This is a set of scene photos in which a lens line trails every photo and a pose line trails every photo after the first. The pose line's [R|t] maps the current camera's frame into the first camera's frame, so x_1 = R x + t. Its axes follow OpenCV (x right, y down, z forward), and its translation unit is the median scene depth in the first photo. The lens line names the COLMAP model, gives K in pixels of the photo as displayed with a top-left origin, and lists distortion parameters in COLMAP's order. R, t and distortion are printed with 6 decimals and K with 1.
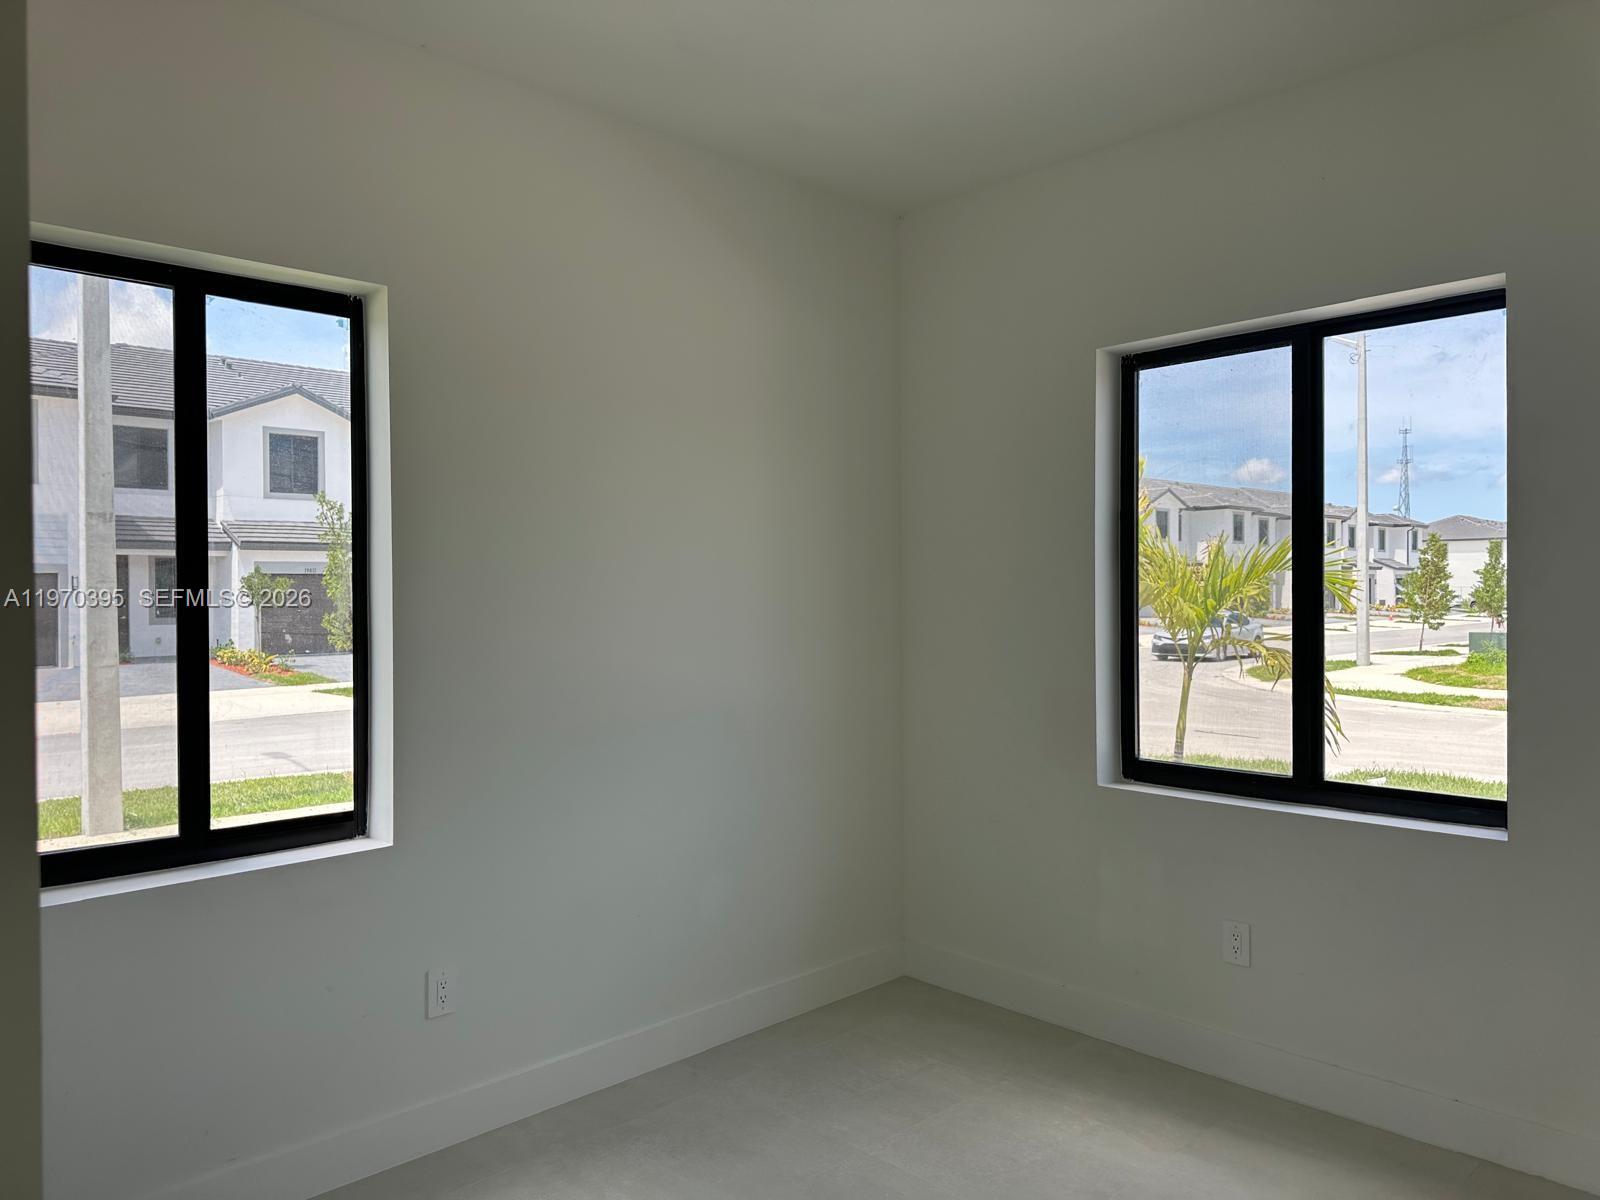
lens RADIAL K [[1130.8, 0, 800.0], [0, 1130.8, 600.0], [0, 0, 1]] dist [0.067330, -0.073536]
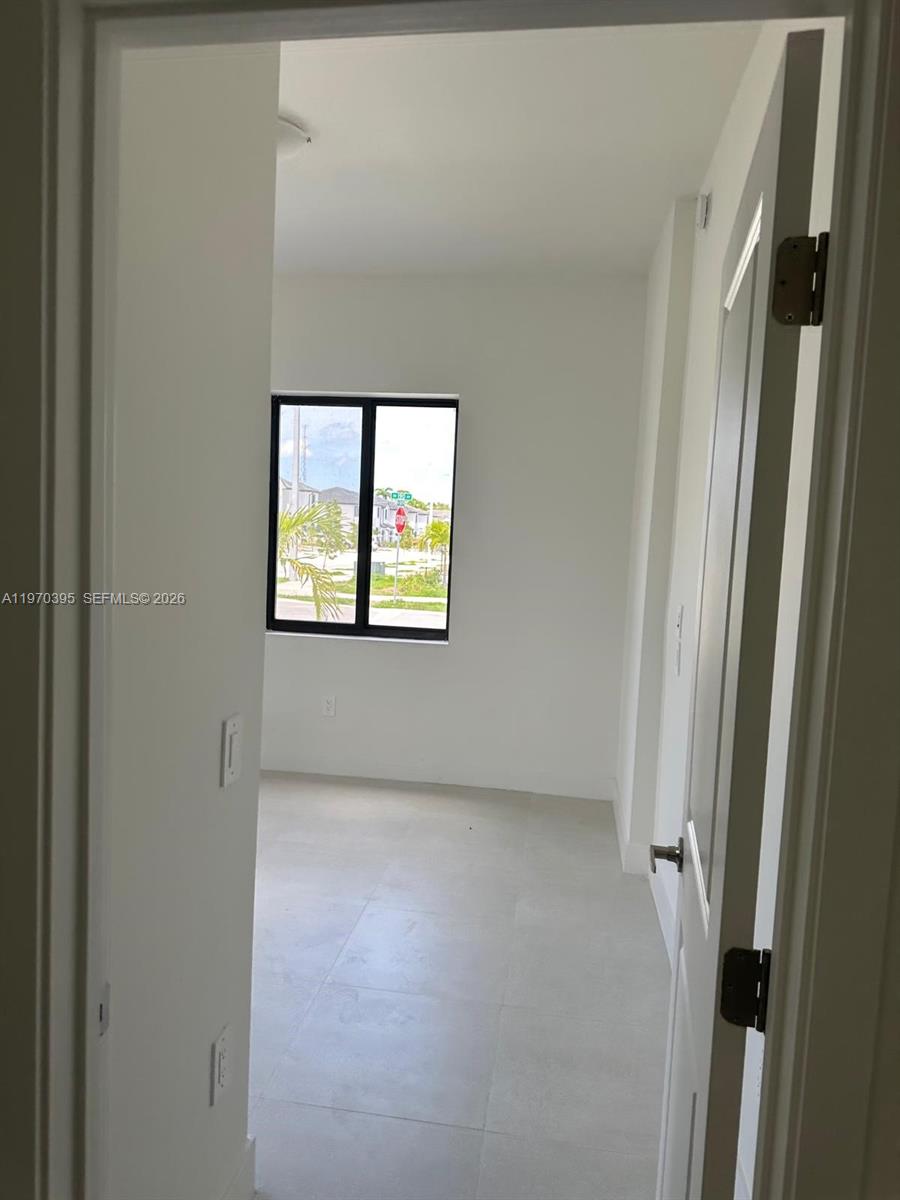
lens RADIAL K [[848.1, 0, 445.9], [0, 848.1, 608.8], [0, 0, 1]] dist [0.067330, -0.073536]
pose [[0.790059, -0.002229, 0.613026, -0.335918], [-0.052573, 0.996063, 0.071377, 0.010798], [-0.610772, -0.088621, 0.786832, -0.258710]]
